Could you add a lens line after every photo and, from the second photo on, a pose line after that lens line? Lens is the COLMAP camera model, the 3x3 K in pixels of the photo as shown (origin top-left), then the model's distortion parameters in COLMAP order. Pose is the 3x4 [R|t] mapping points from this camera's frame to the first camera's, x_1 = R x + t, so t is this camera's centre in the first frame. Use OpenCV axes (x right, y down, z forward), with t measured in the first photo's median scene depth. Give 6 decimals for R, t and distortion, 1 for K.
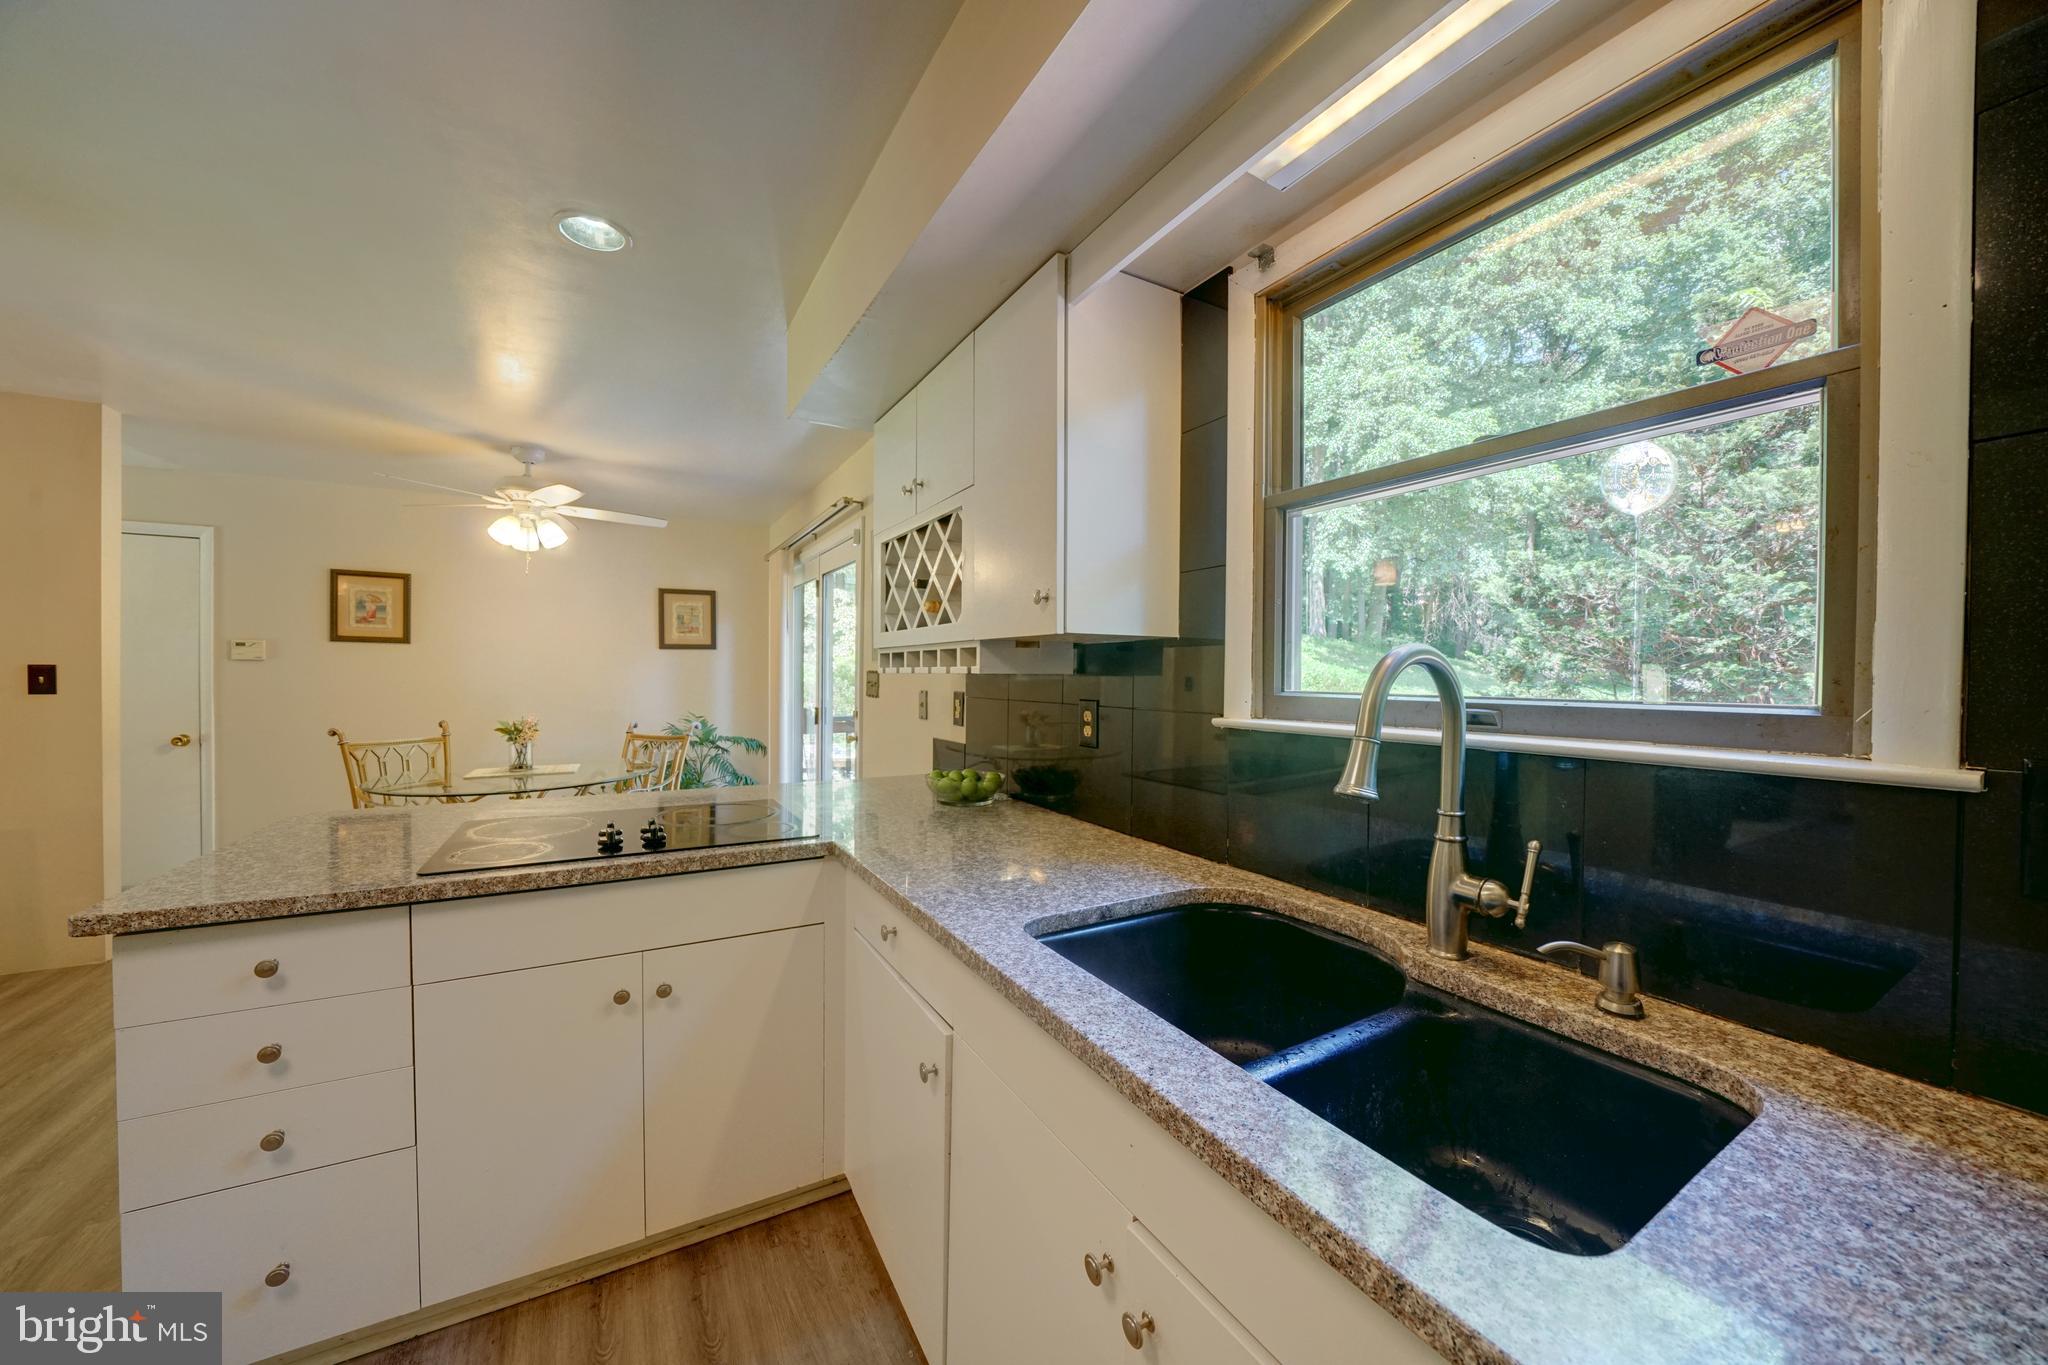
lens RADIAL K [[706.5, 0, 1016.5], [0, 706.5, 685.2], [0, 0, 1]] dist [-0.025945, 0.002271]
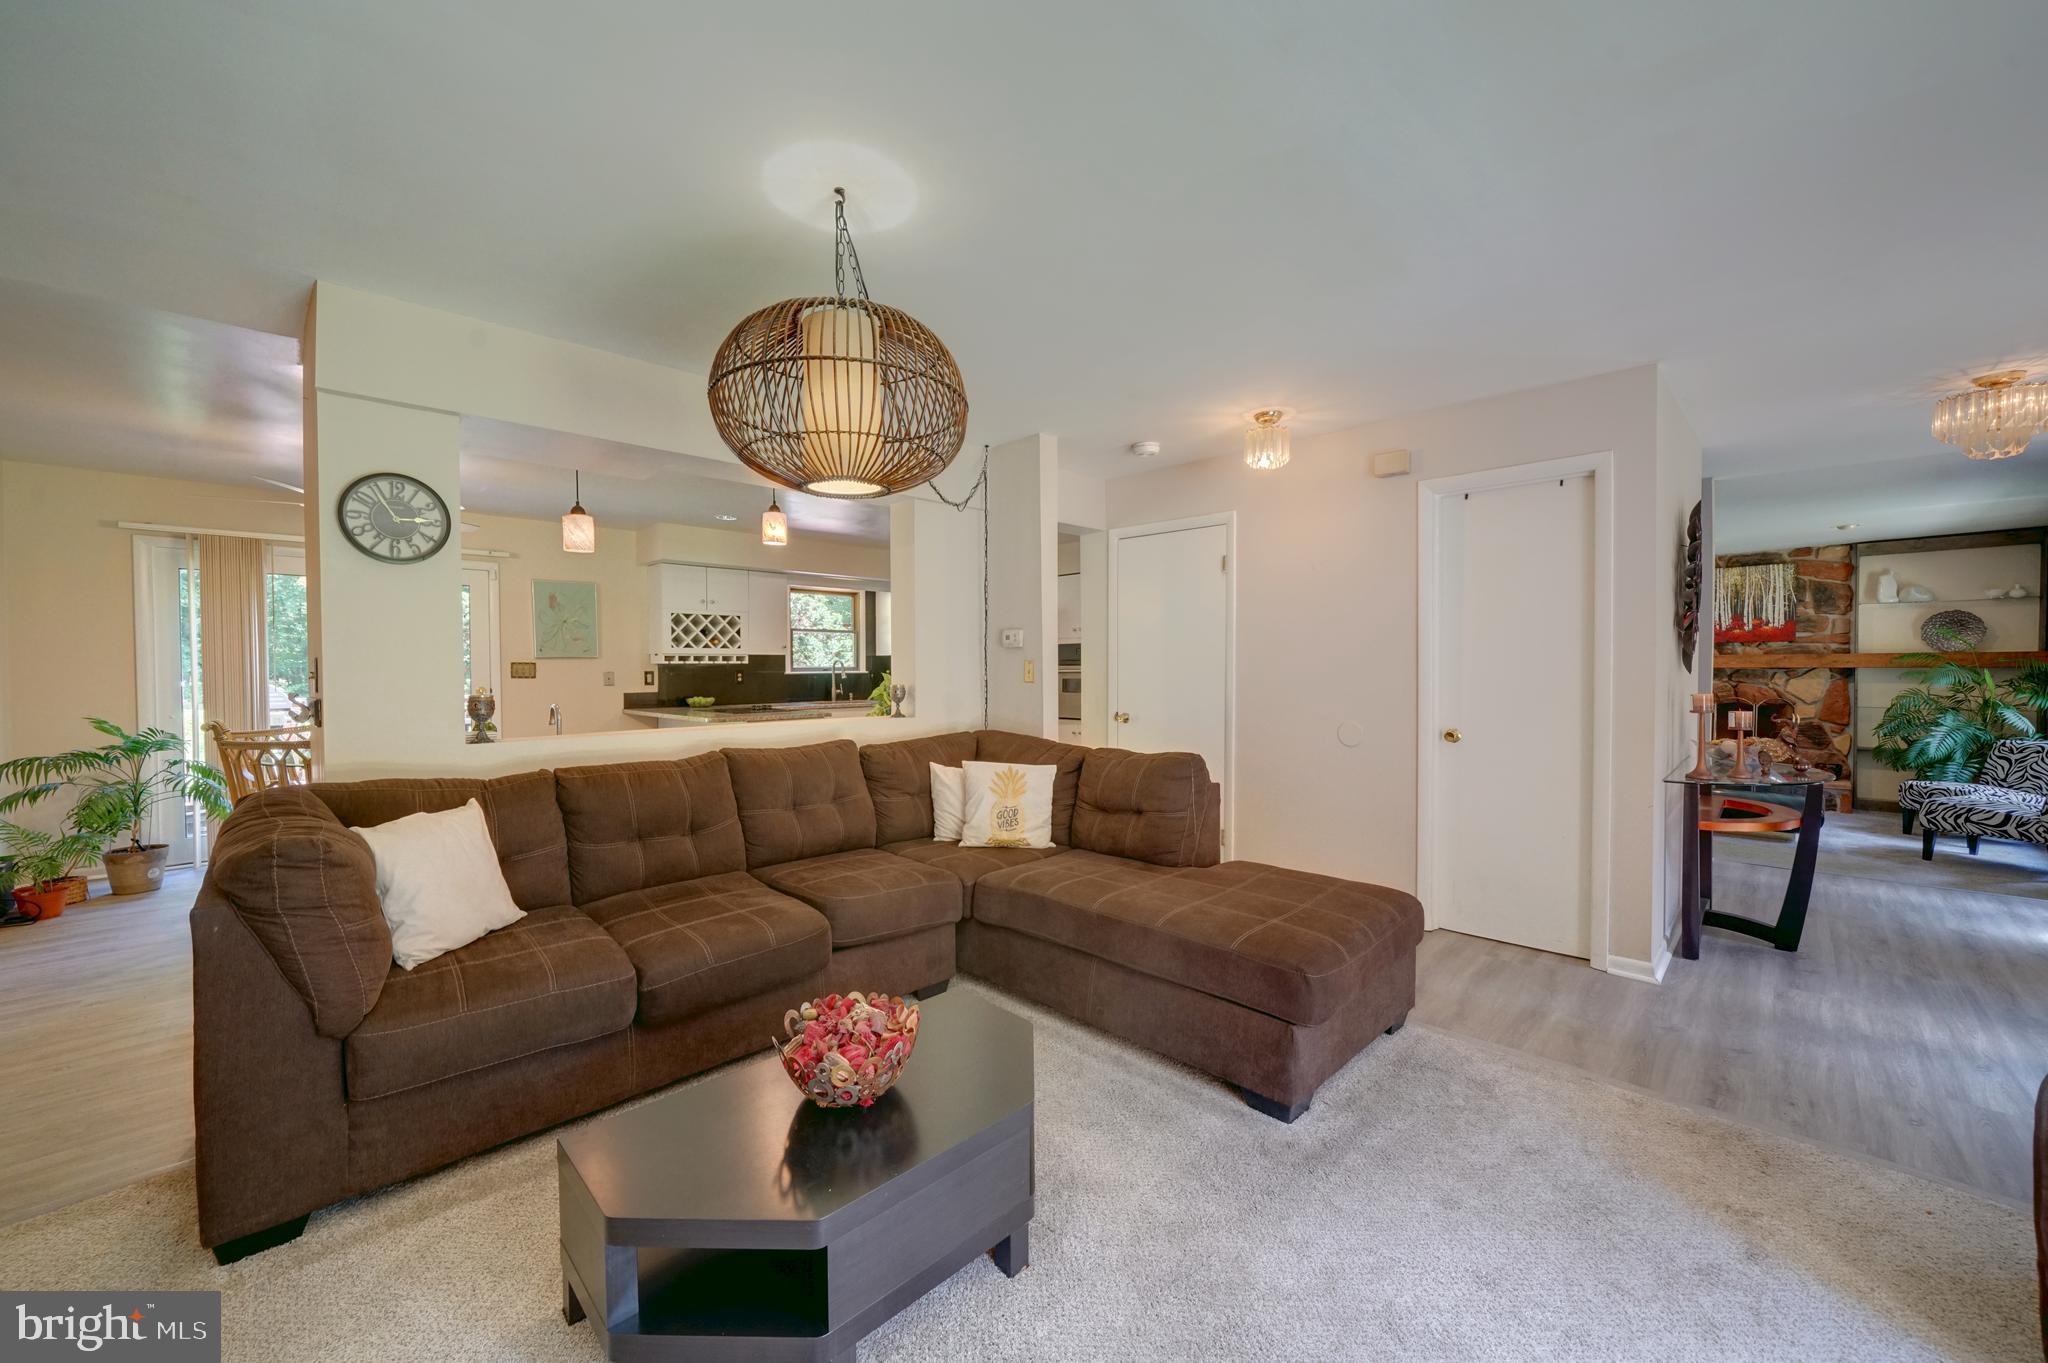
lens RADIAL K [[767.8, 0, 1015.1], [0, 767.8, 682.7], [0, 0, 1]] dist [-0.011182, 0.000399]
pose [[-0.246508, -0.026963, 0.968766, -2.129712], [0.017633, 0.999323, 0.032300, -0.010447], [-0.968980, 0.025044, -0.245865, 0.316286]]
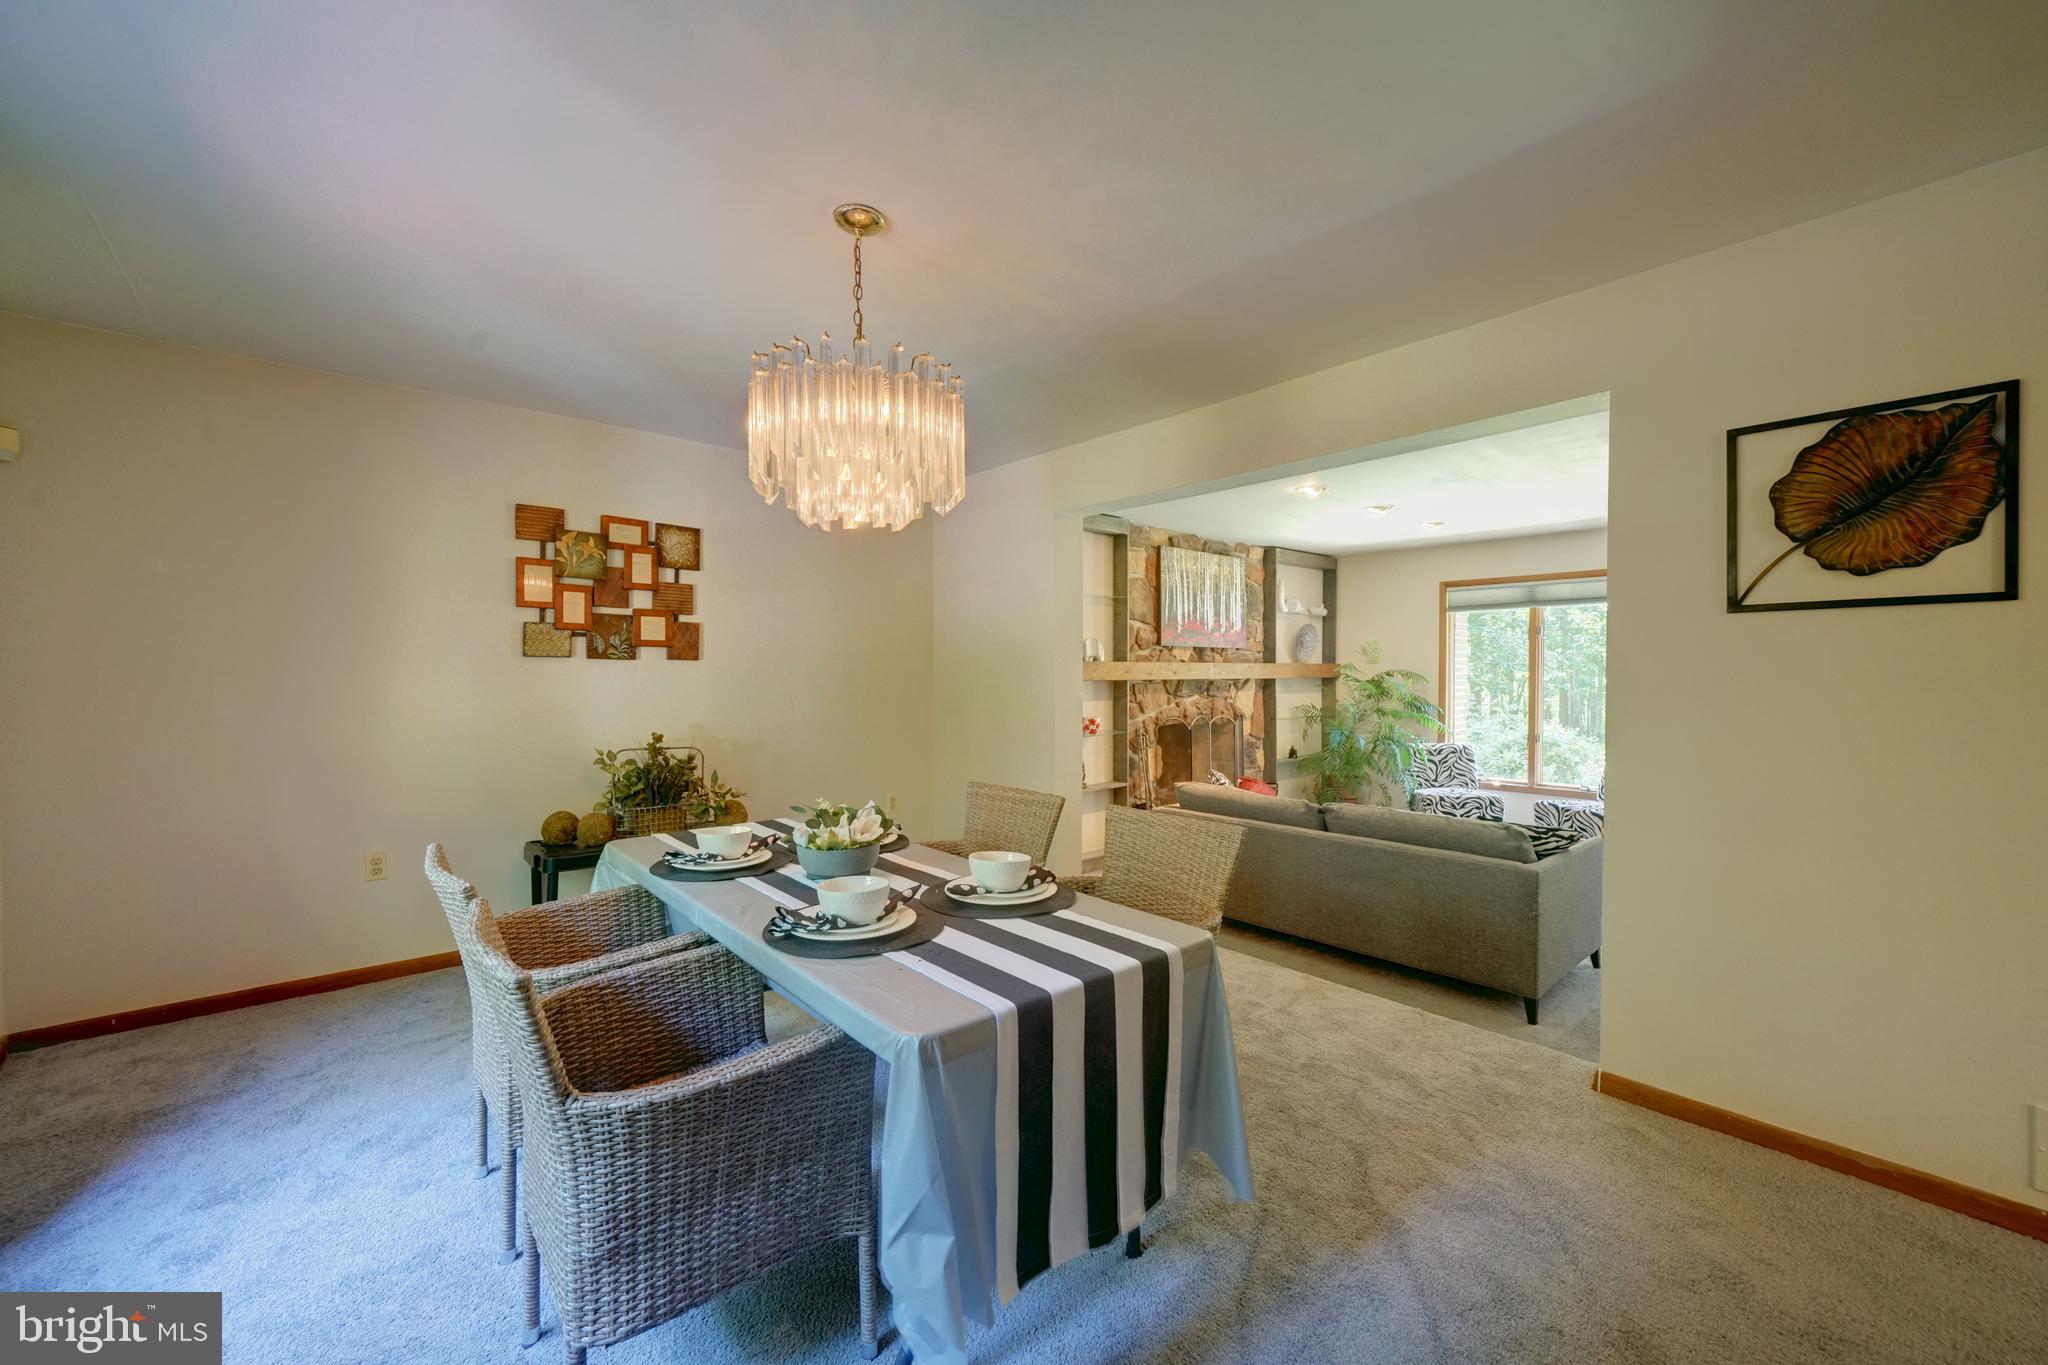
lens RADIAL K [[794.0, 0, 1016.2], [0, 794.0, 684.5], [0, 0, 1]] dist [-0.006890, 0.000058]
pose [[-0.981682, -0.004359, -0.190477, 0.409650], [-0.010781, 0.999407, 0.032692, 0.012819], [0.190221, 0.034146, -0.981147, -0.549986]]
